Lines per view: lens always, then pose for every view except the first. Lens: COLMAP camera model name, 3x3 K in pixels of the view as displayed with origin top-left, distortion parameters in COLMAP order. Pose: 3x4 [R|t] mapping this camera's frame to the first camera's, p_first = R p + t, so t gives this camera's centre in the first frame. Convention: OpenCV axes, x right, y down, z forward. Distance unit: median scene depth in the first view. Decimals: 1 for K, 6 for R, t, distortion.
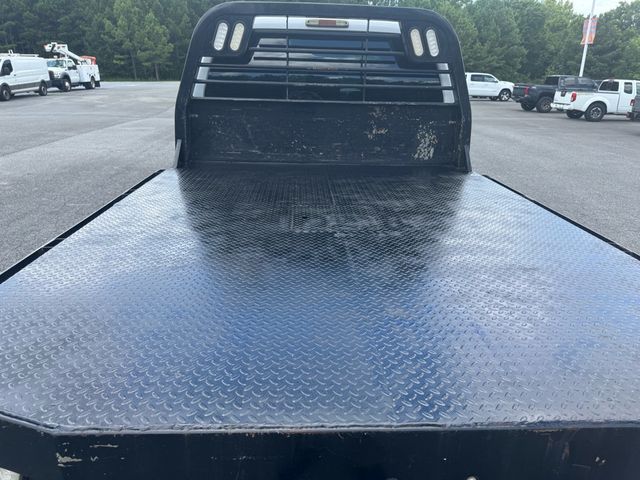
lens RADIAL K [[455.7, 0, 323.1], [0, 455.7, 240.6], [0, 0, 1]] dist [0.012682, -0.023052]
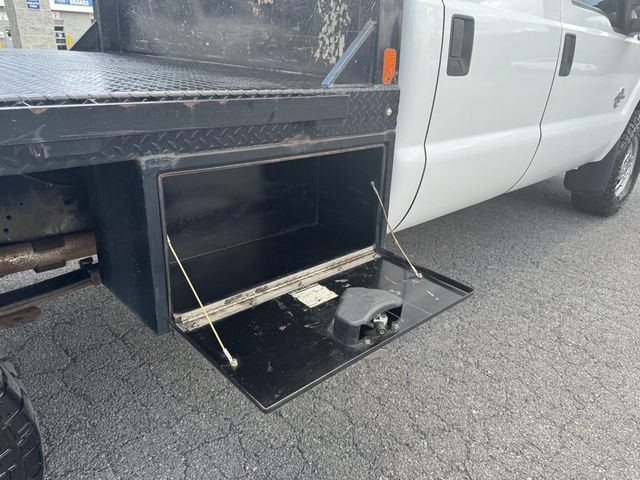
lens RADIAL K [[455.7, 0, 322.8], [0, 455.7, 235.0], [0, 0, 1]] dist [0.012682, -0.023052]
pose [[0.654010, 0.291503, -0.698067, 0.581598], [-0.284339, 0.949836, 0.130245, -0.073929], [0.701015, 0.113306, 0.704087, 0.700545]]
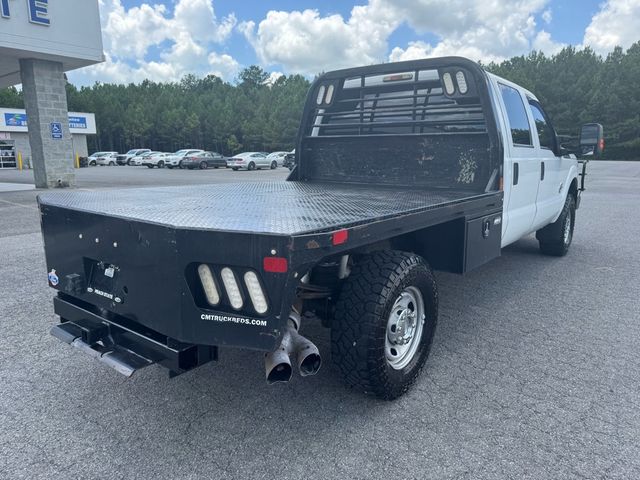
lens RADIAL K [[455.7, 0, 319.7], [0, 455.7, 240.1], [0, 0, 1]] dist [0.012682, -0.023052]
pose [[0.757621, 0.099978, -0.644992, 0.684876], [-0.205758, 0.974395, -0.090650, 0.132913], [0.619414, 0.201391, 0.758794, -0.037228]]
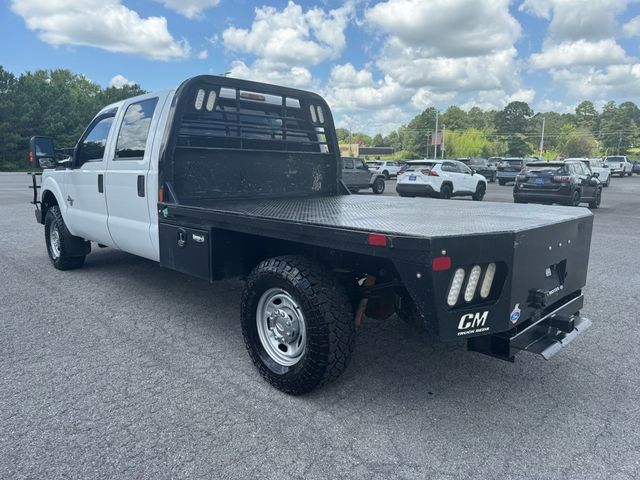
lens RADIAL K [[455.7, 0, 320.6], [0, 455.7, 238.8], [0, 0, 1]] dist [0.012682, -0.023052]
pose [[0.742431, -0.124194, 0.658309, -0.747768], [0.238027, 0.967450, -0.085928, 0.100737], [-0.626210, 0.220491, 0.747827, -0.063477]]
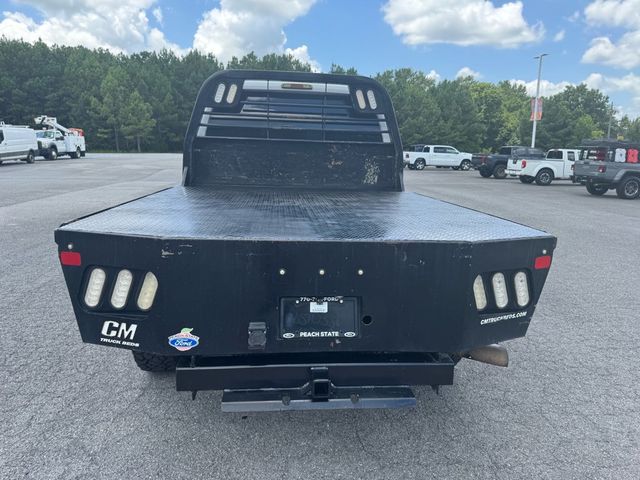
lens RADIAL K [[455.7, 0, 319.9], [0, 455.7, 237.9], [0, 0, 1]] dist [0.012682, -0.023052]
pose [[0.998966, -0.005043, 0.045183, 0.013131], [0.012064, 0.987606, -0.156491, 0.182758], [-0.043834, 0.156874, 0.986645, -0.276602]]
